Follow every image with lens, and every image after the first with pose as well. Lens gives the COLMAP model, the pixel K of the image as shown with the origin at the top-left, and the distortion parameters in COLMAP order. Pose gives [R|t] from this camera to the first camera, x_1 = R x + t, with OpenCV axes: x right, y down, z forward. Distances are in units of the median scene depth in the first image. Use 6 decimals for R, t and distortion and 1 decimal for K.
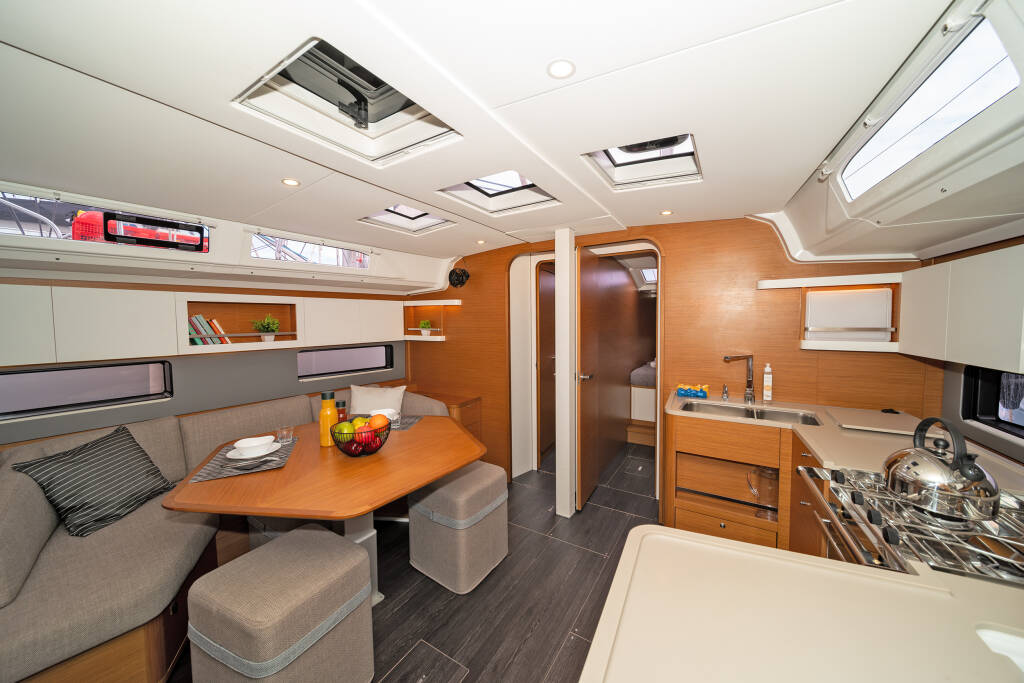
lens RADIAL K [[367.9, 0, 519.9], [0, 367.9, 332.0], [0, 0, 1]] dist [0.000540, -0.001474]
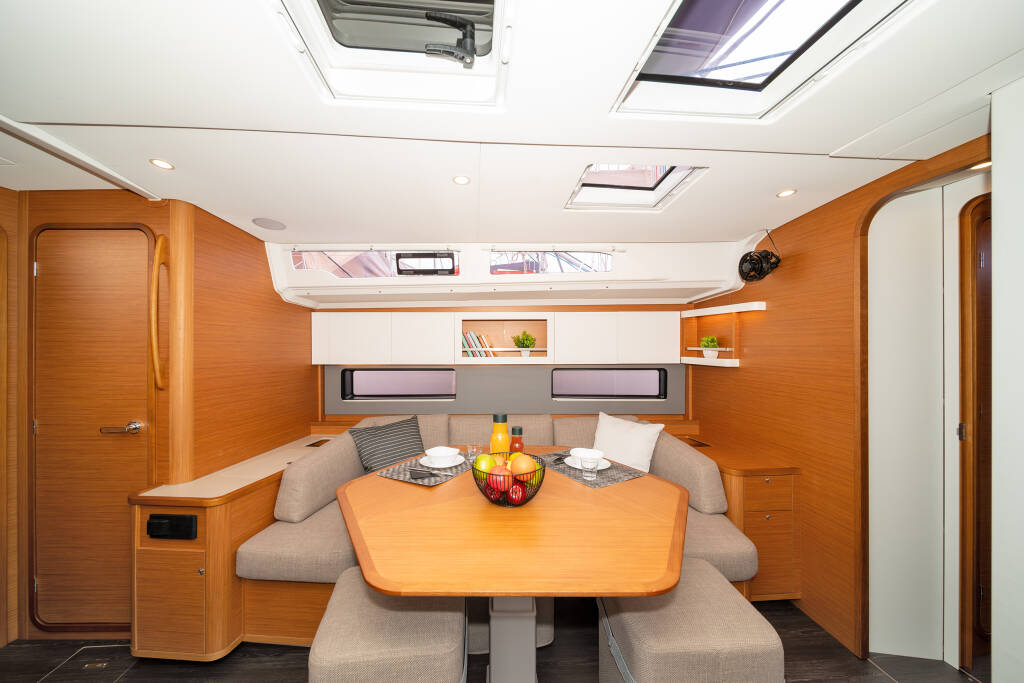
lens RADIAL K [[367.9, 0, 489.3], [0, 367.9, 346.6], [0, 0, 1]] dist [0.000540, -0.001474]
pose [[0.562062, 0.009810, -0.827037, 0.129569], [-0.031697, 0.999451, -0.009687, 0.012552], [0.826488, 0.031659, 0.562064, 0.382035]]
